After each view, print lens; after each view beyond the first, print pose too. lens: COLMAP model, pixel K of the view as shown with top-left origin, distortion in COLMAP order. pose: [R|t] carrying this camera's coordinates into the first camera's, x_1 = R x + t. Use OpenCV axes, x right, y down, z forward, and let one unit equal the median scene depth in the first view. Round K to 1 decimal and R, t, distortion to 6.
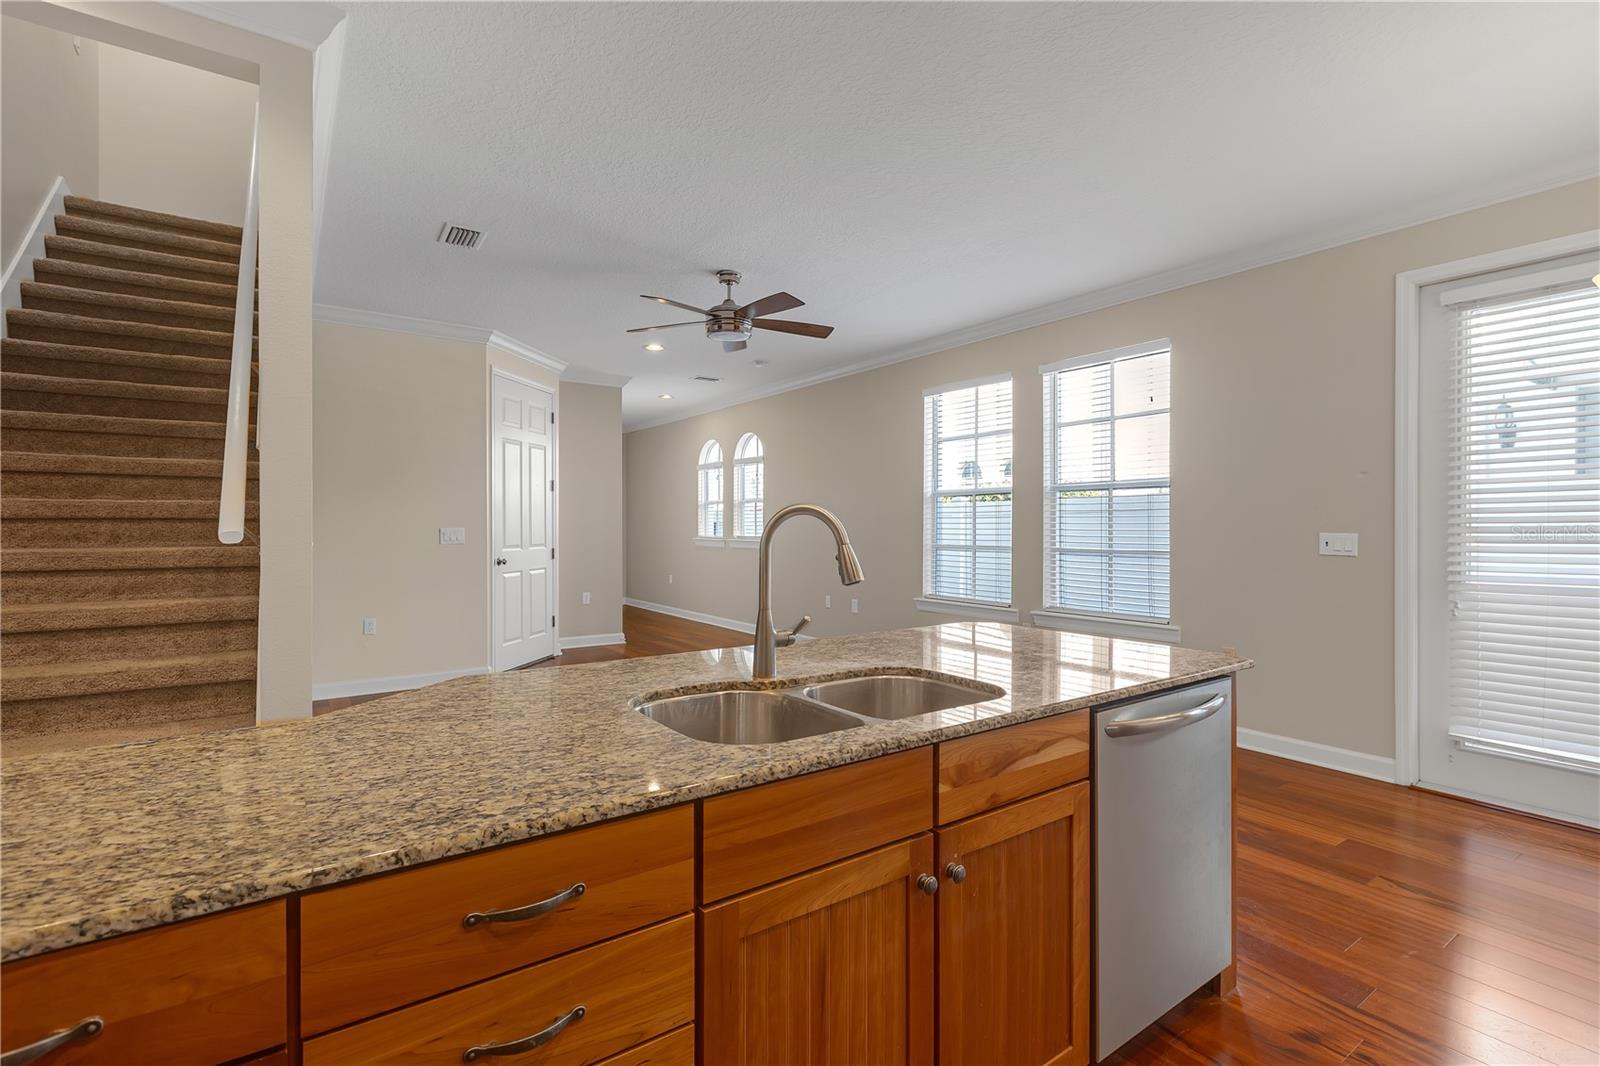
lens RADIAL K [[719.8, 0, 794.4], [0, 719.8, 526.2], [0, 0, 1]] dist [0.002592, -0.001551]
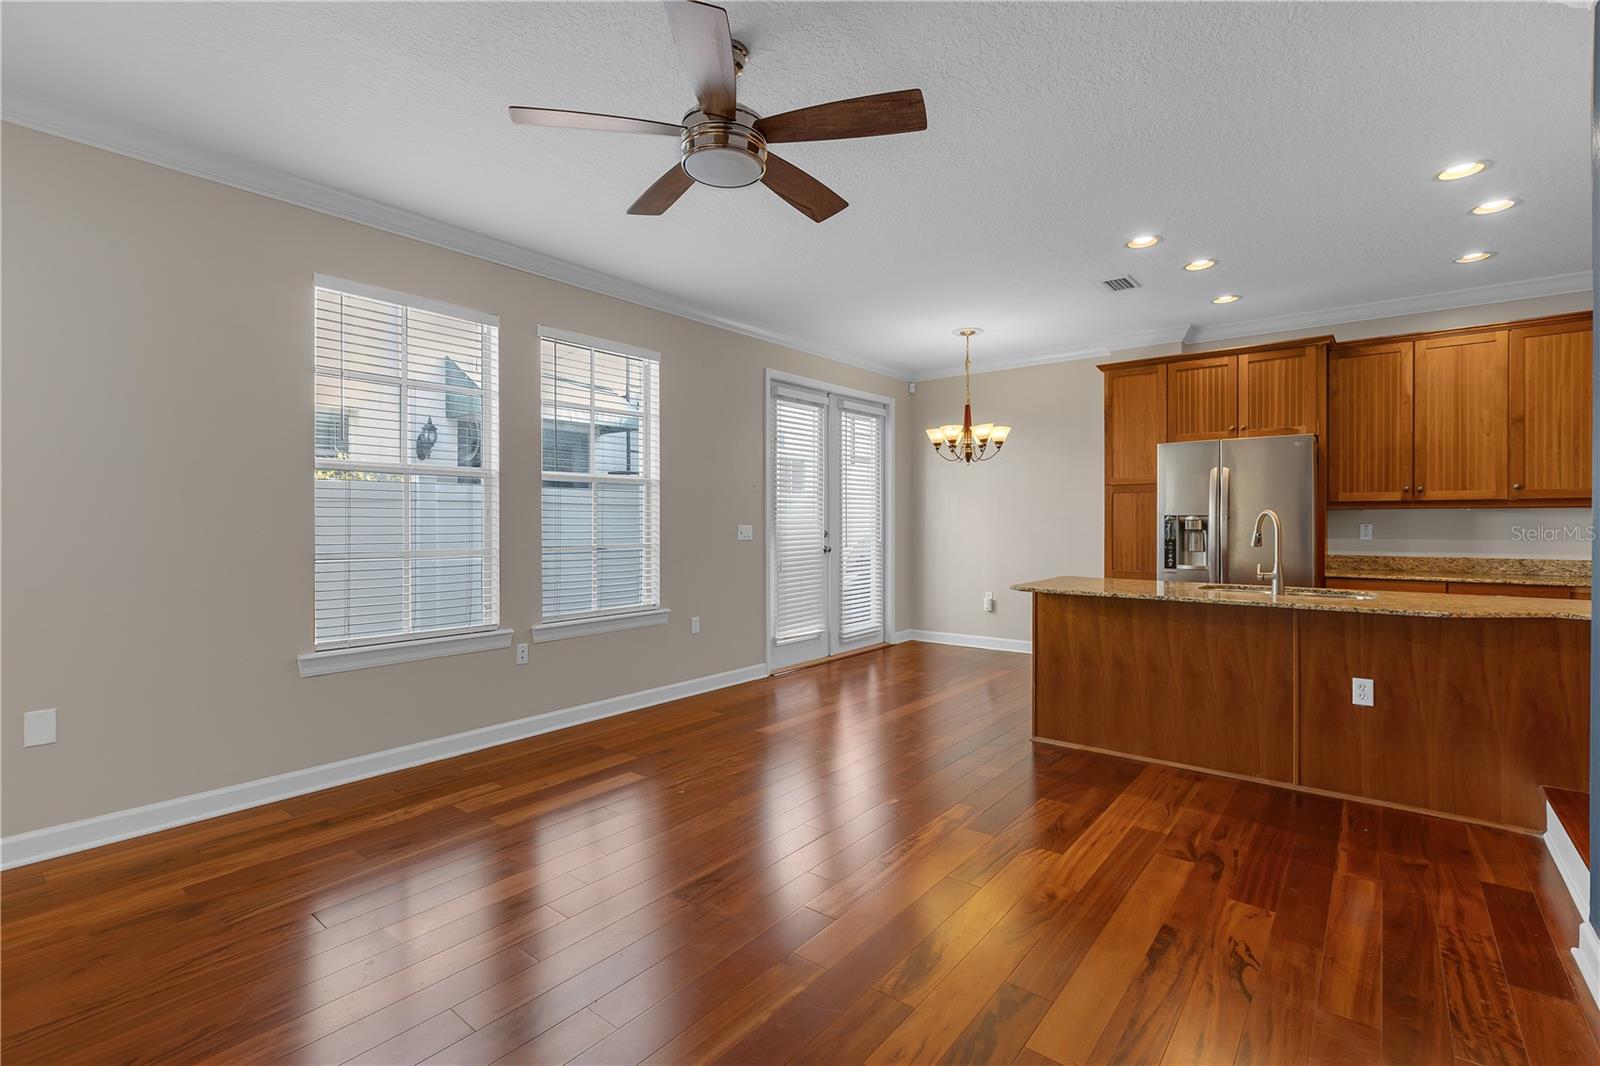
lens RADIAL K [[719.8, 0, 798.4], [0, 719.8, 523.4], [0, 0, 1]] dist [0.002592, -0.001551]
pose [[-0.286580, -0.006168, 0.958036, -0.773433], [0.001618, 0.999975, 0.006922, -0.004950], [-0.958055, 0.003534, -0.286563, 1.413663]]
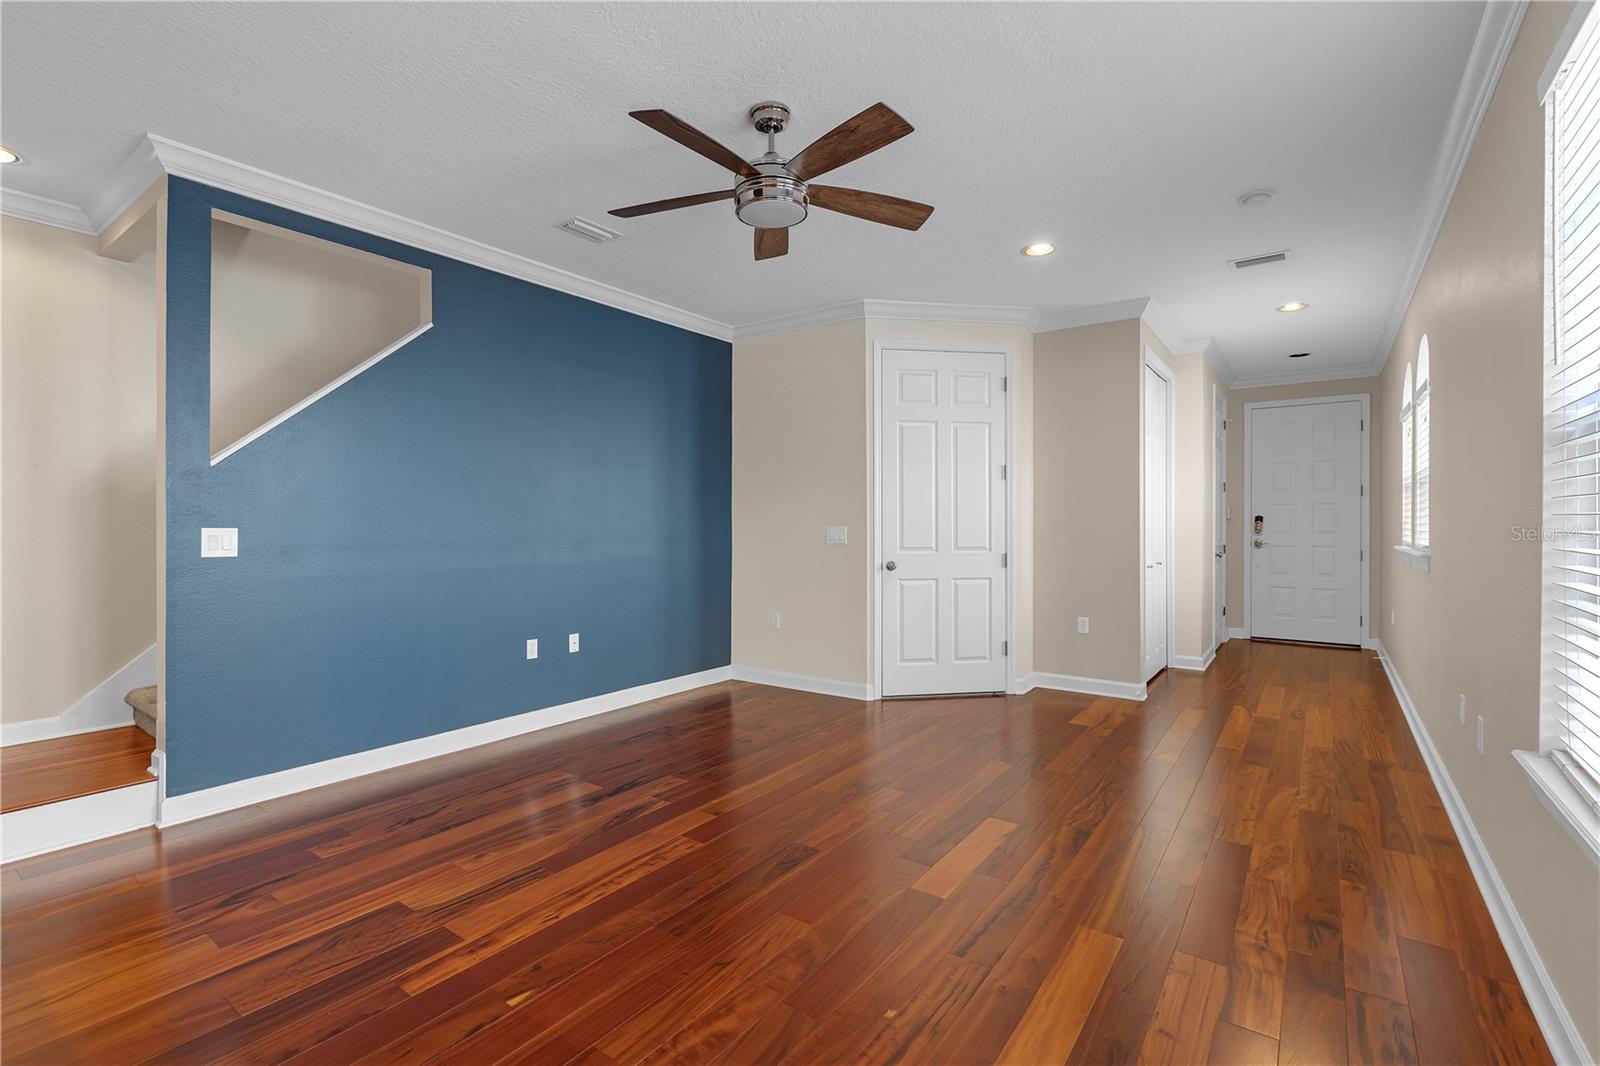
lens RADIAL K [[719.8, 0, 791.7], [0, 719.8, 527.7], [0, 0, 1]] dist [0.002592, -0.001551]
pose [[0.317098, 0.003716, -0.948385, 0.635744], [-0.001497, 0.999993, 0.003418, 0.000582], [0.948391, 0.000335, 0.317102, 1.062159]]
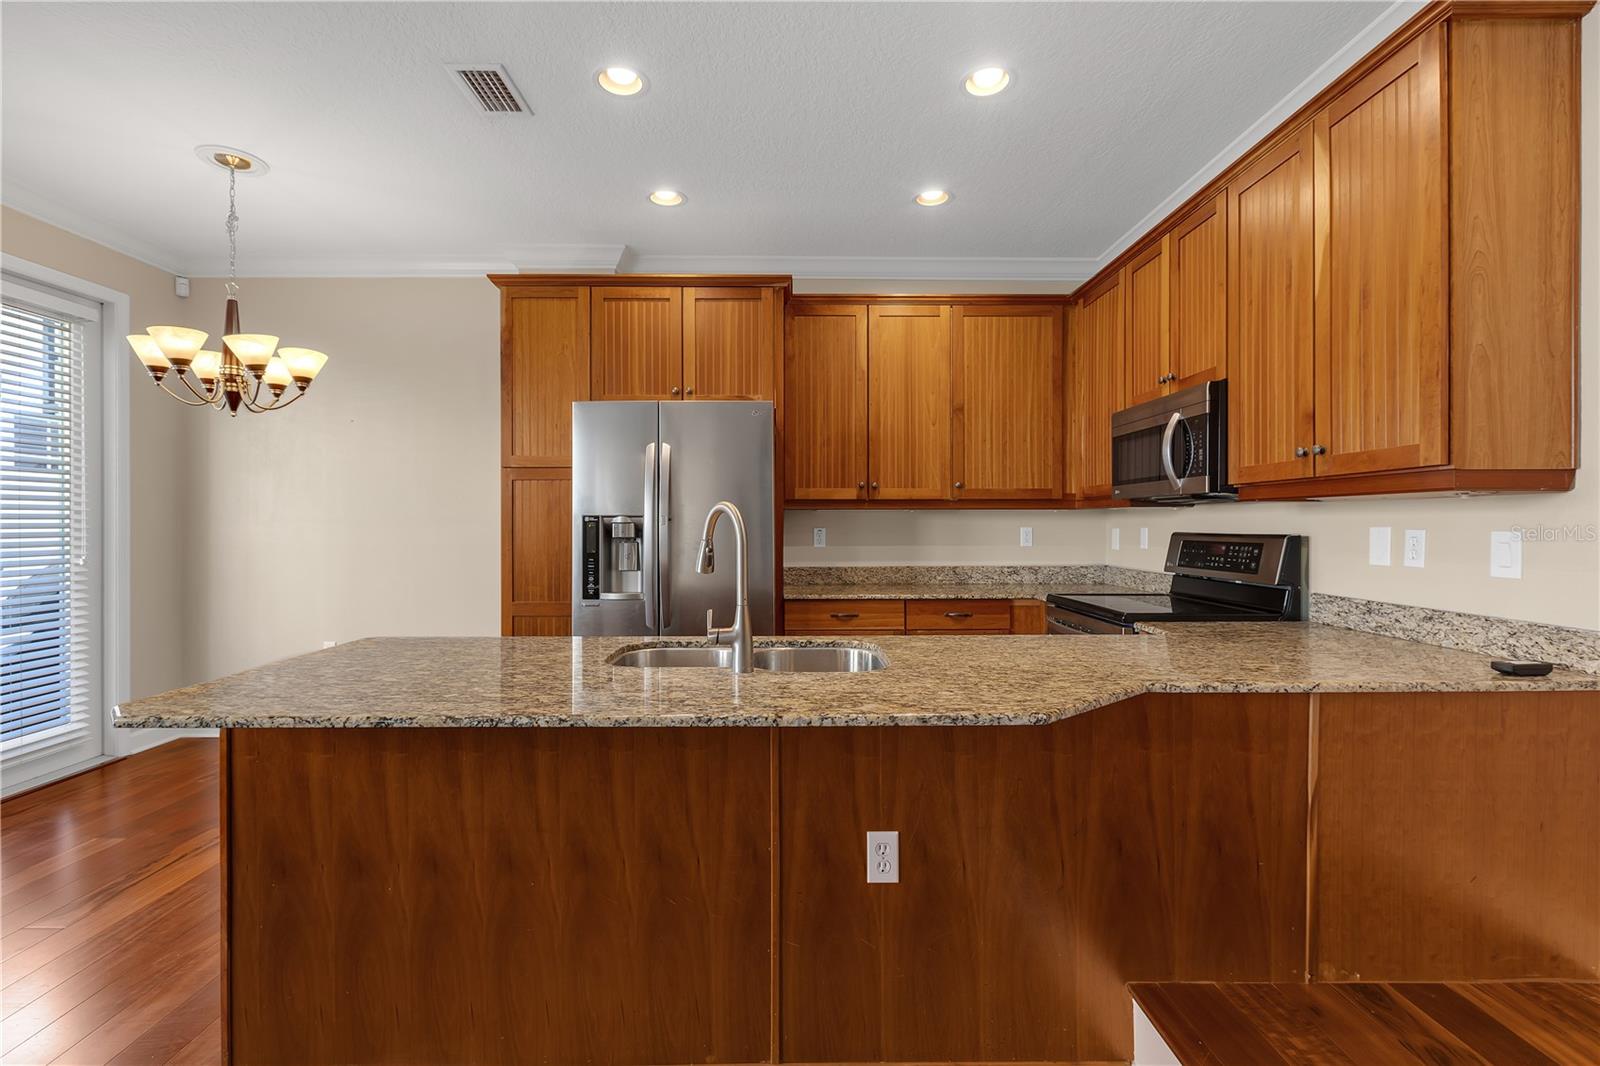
lens RADIAL K [[719.8, 0, 790.7], [0, 719.8, 523.5], [0, 0, 1]] dist [0.002592, -0.001551]
pose [[-0.827289, -0.000792, 0.561776, -0.317248], [-0.000364, 1.000000, 0.000874, -0.000366], [-0.561776, 0.000519, -0.827289, 0.886226]]
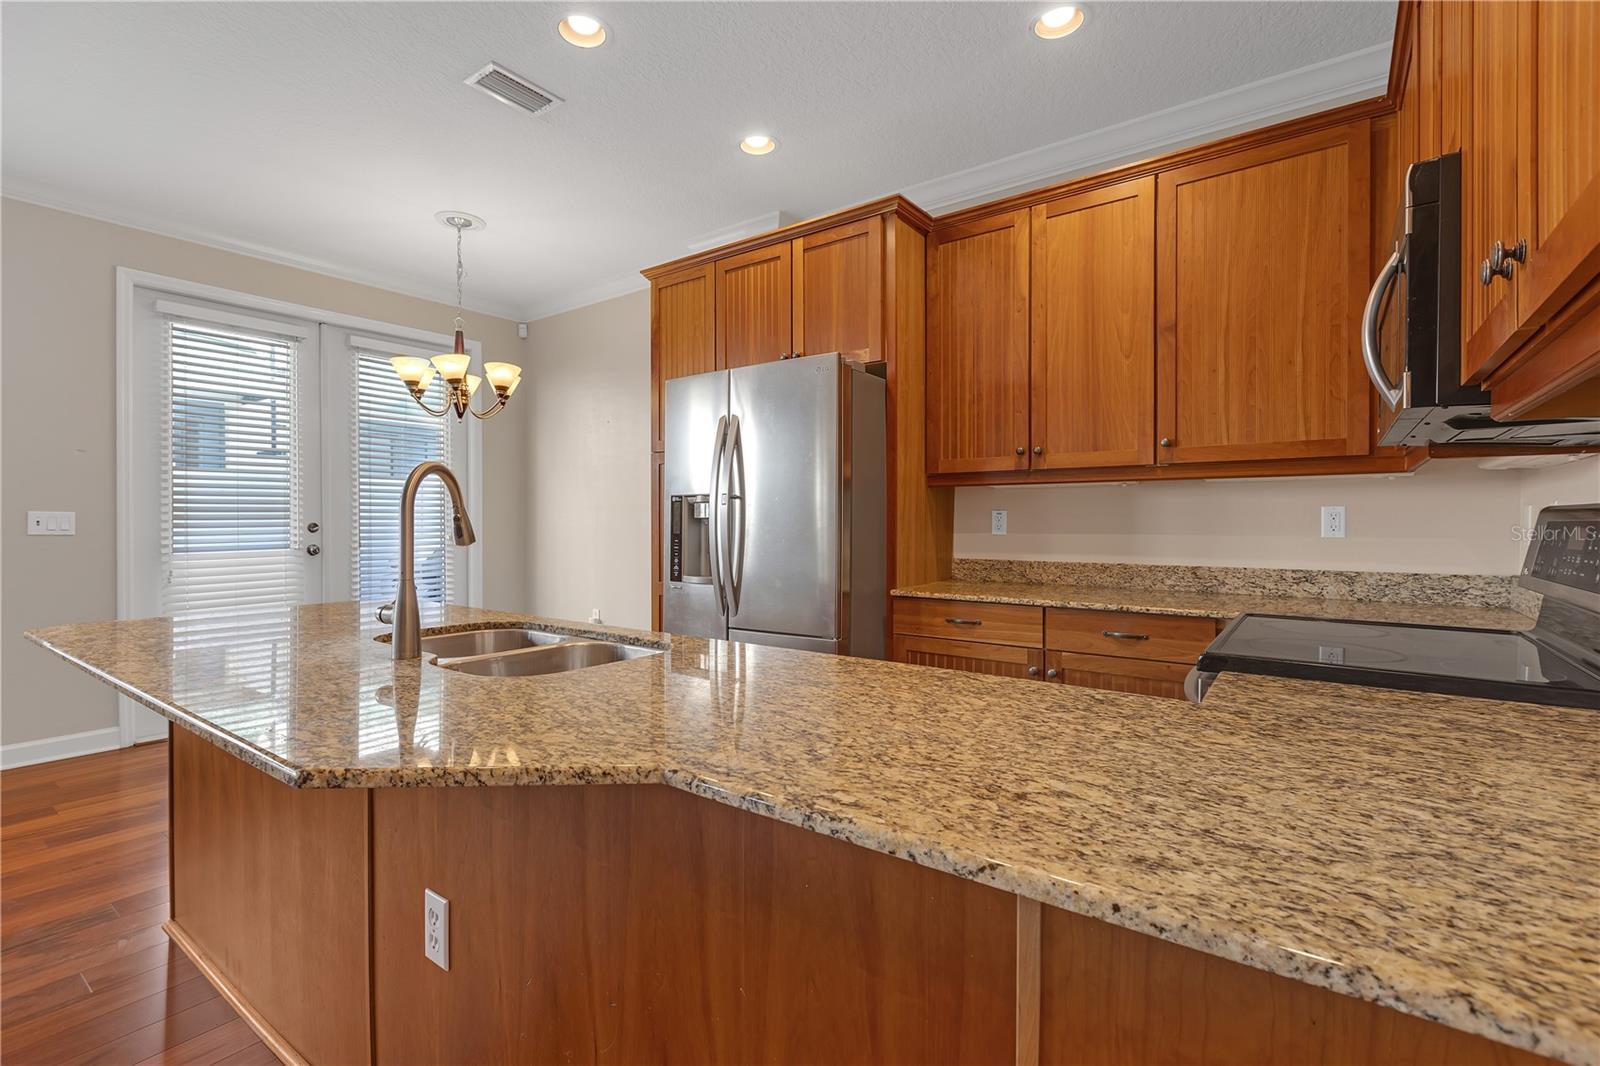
lens RADIAL K [[719.8, 0, 797.3], [0, 719.8, 521.1], [0, 0, 1]] dist [0.002592, -0.001551]
pose [[-0.325864, -0.002217, 0.945414, -0.487582], [-0.000220, 0.999997, 0.002269, 0.020829], [-0.945416, 0.000531, -0.325864, 0.406993]]
